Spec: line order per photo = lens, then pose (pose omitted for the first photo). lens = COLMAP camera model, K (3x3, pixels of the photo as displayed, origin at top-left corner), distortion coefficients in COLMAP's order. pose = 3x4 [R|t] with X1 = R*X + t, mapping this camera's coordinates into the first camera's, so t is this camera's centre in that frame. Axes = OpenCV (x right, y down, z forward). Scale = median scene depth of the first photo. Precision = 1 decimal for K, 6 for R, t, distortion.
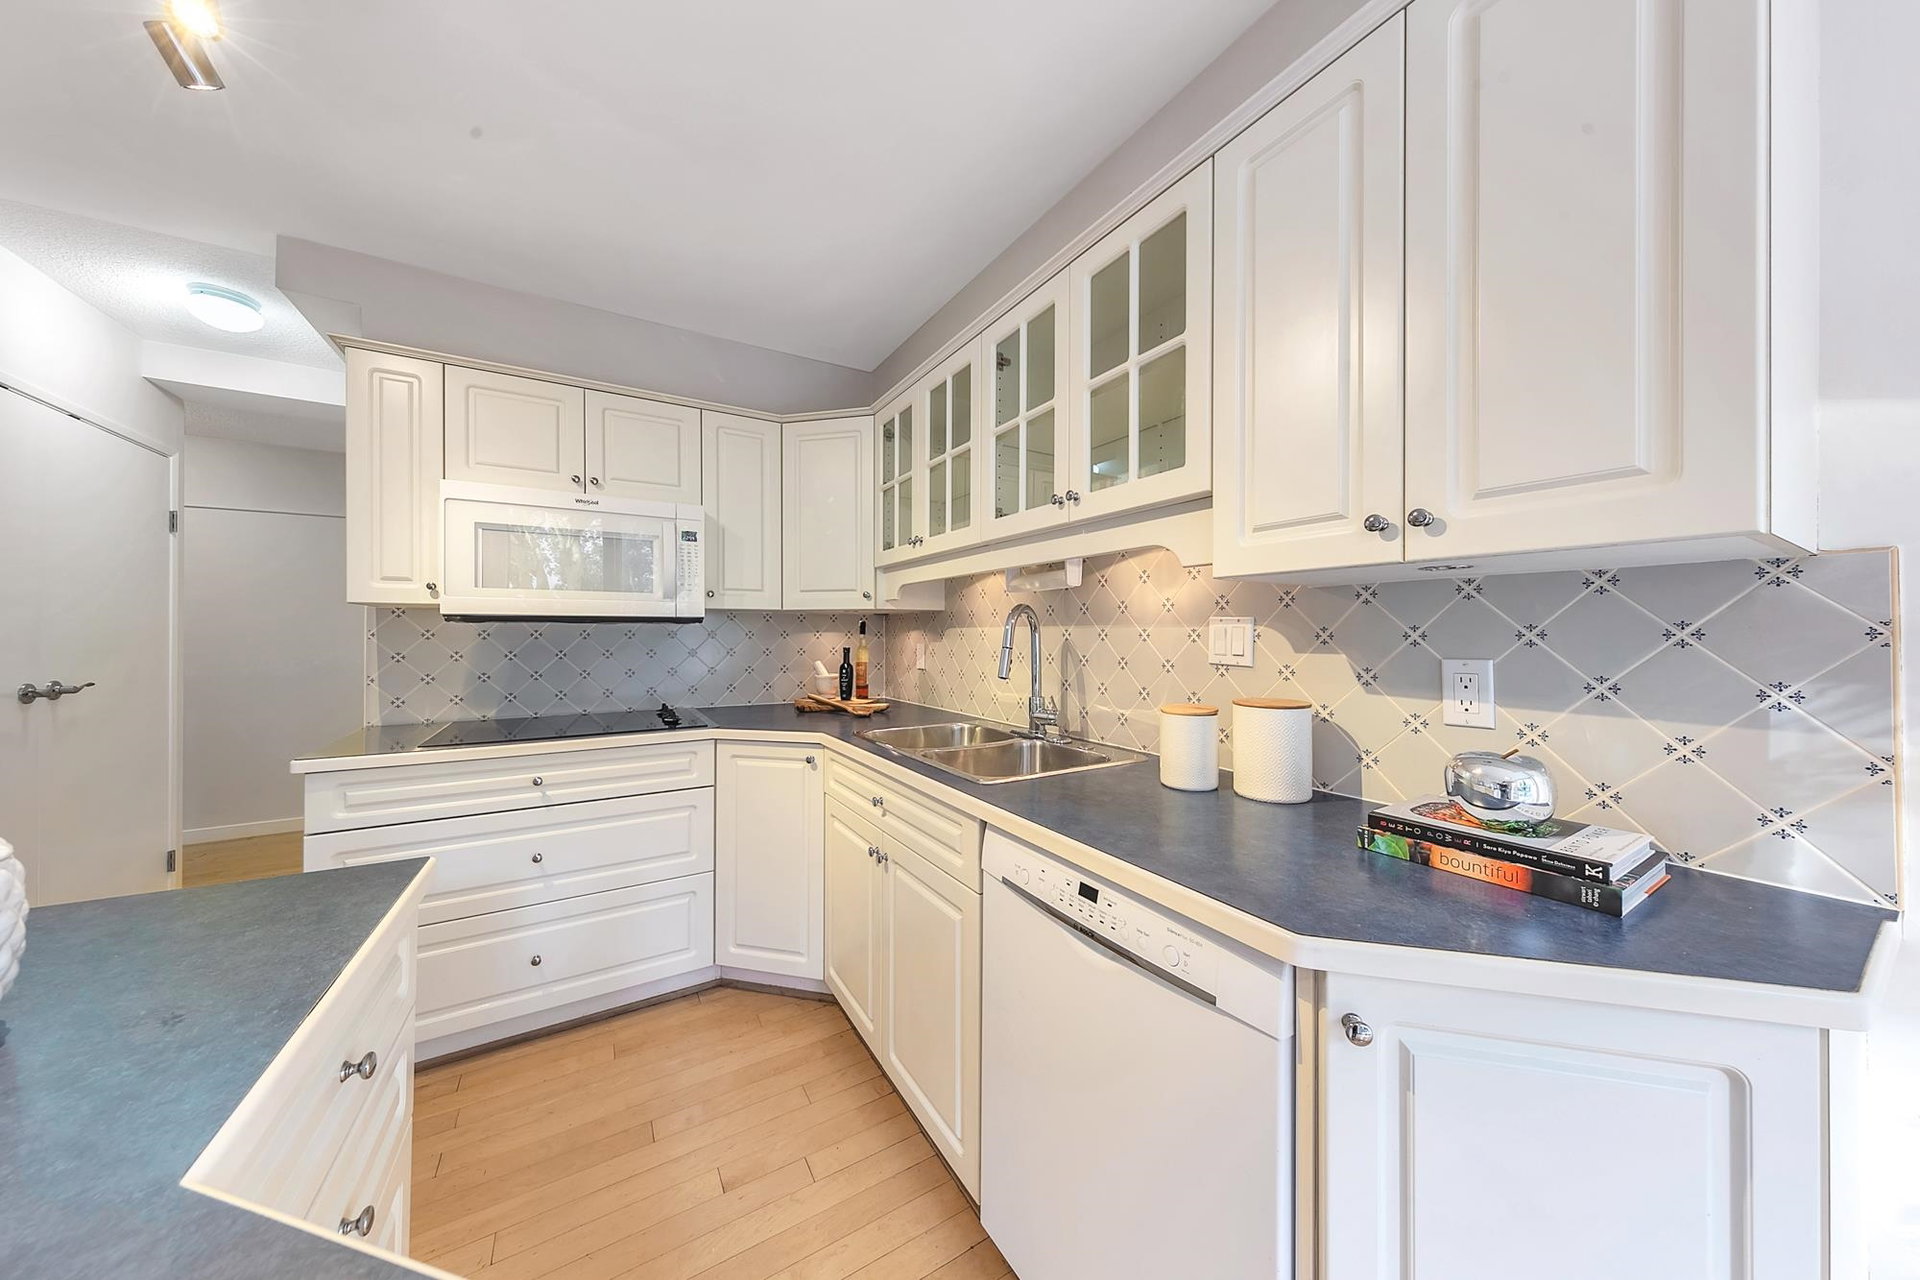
lens RADIAL K [[612.9, 0, 958.4], [0, 612.9, 632.1], [0, 0, 1]] dist [0.000663, -0.000003]
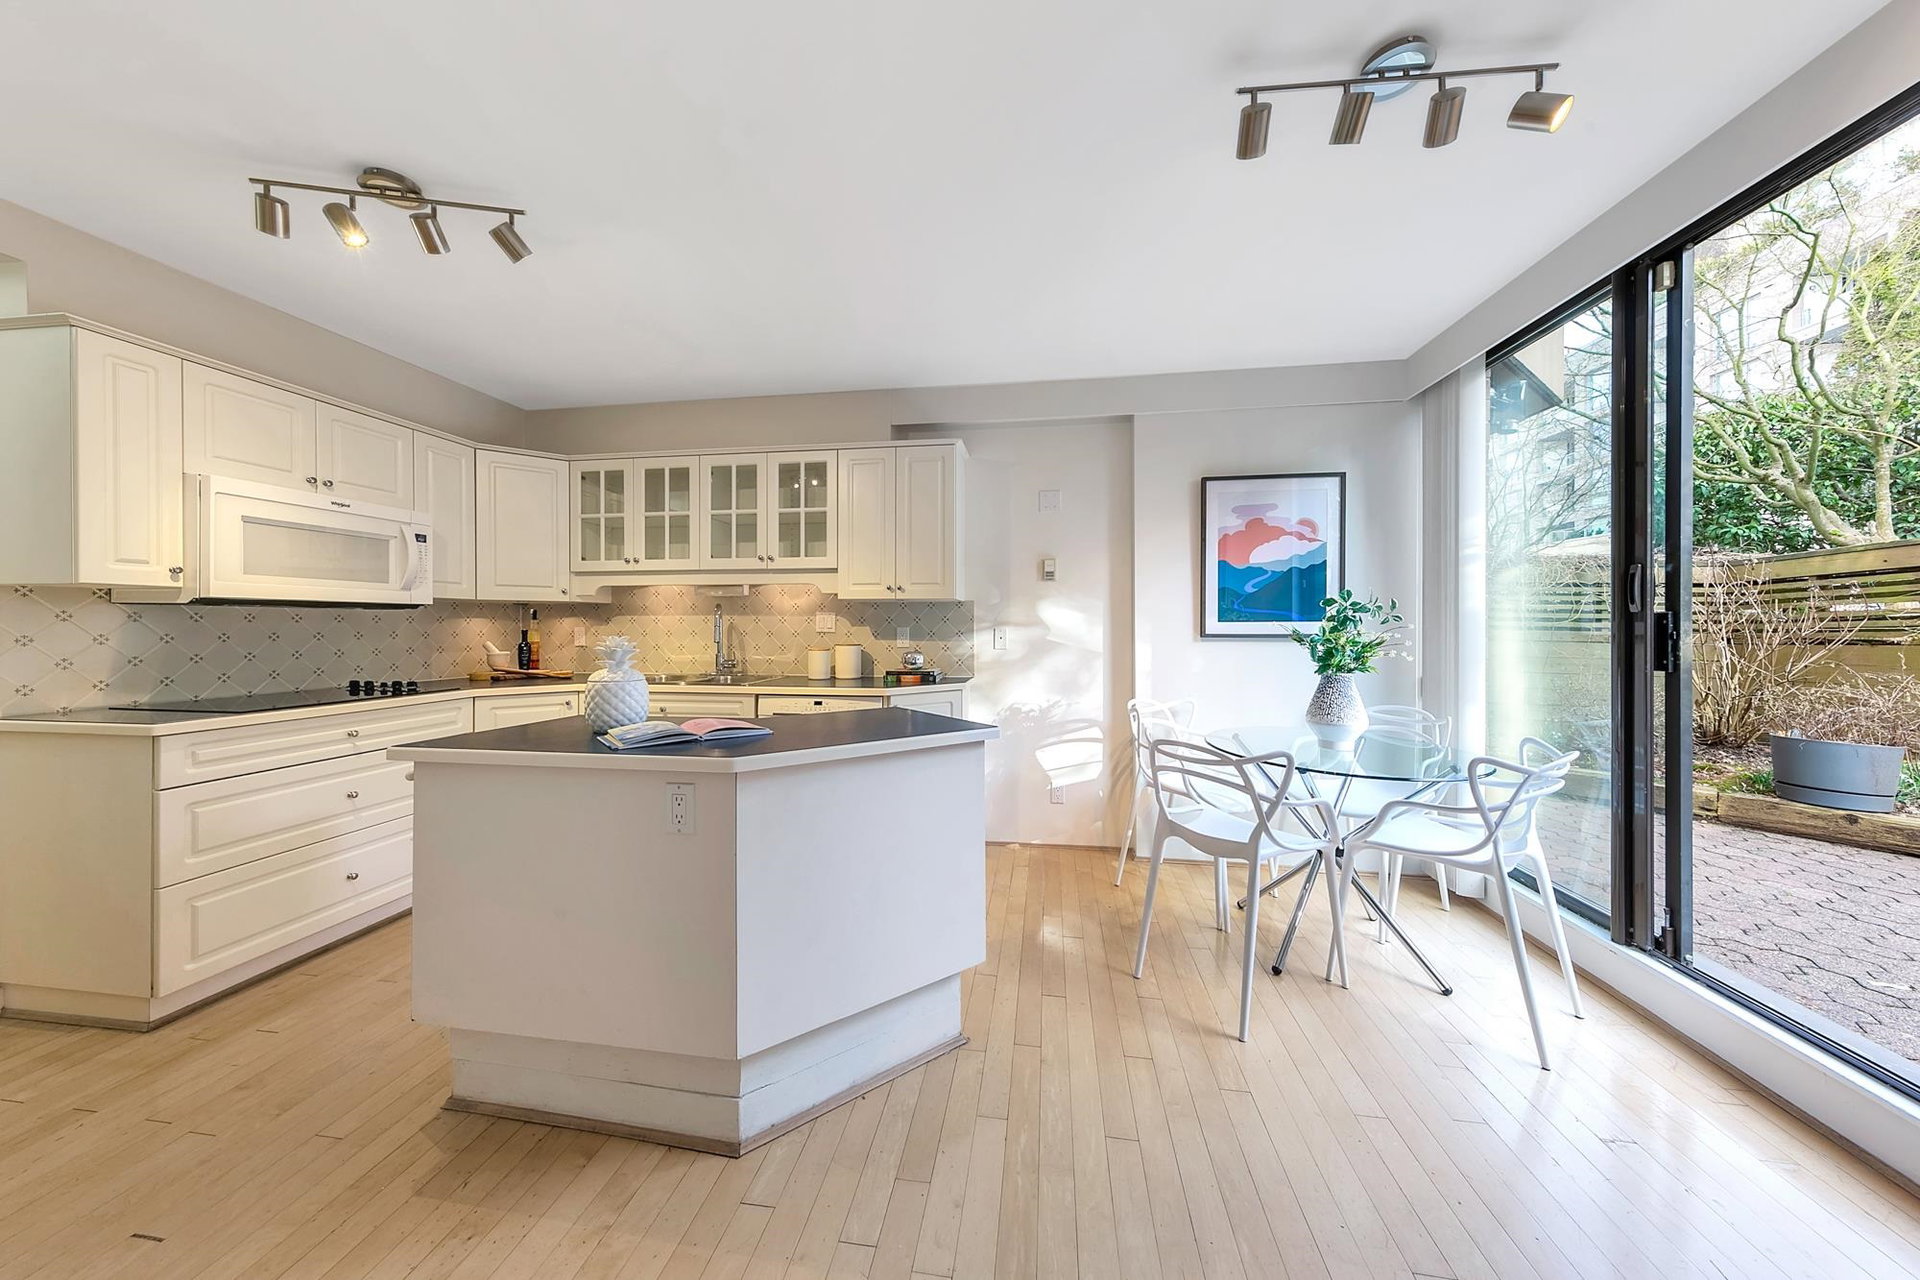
lens RADIAL K [[612.9, 0, 958.4], [0, 612.9, 632.1], [0, 0, 1]] dist [0.000663, -0.000003]
pose [[0.636402, -0.008135, 0.771314, -0.810576], [-0.002443, 0.999918, 0.012561, 0.015377], [-0.771353, -0.009878, 0.636330, -0.706277]]
